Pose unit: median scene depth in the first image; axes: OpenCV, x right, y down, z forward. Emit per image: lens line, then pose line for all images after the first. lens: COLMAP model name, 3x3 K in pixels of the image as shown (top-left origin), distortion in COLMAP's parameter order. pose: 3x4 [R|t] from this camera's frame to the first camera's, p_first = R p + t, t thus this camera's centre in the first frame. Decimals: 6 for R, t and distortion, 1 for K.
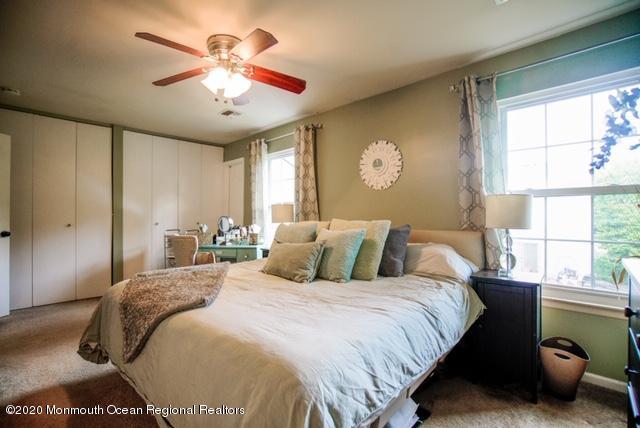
lens RADIAL K [[280.1, 0, 320.7], [0, 280.1, 228.4], [0, 0, 1]] dist [-0.021919, -0.000045]
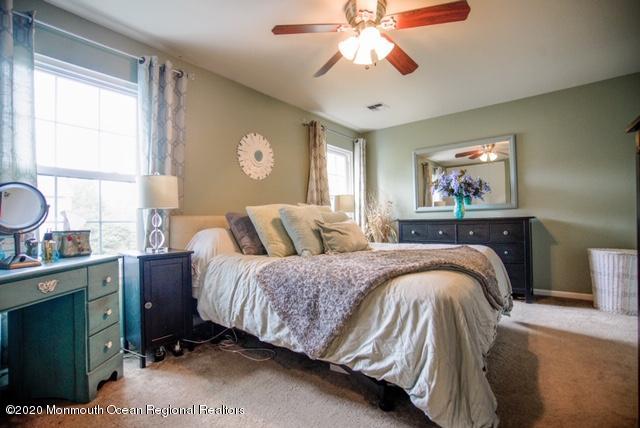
lens RADIAL K [[295.8, 0, 317.2], [0, 295.8, 215.8], [0, 0, 1]] dist [-0.058337, 0.019303]
pose [[-0.035604, -0.024322, 0.999070, -0.889974], [0.000469, 0.999703, 0.024355, -0.025782], [-0.999366, 0.001336, -0.035582, 0.774235]]
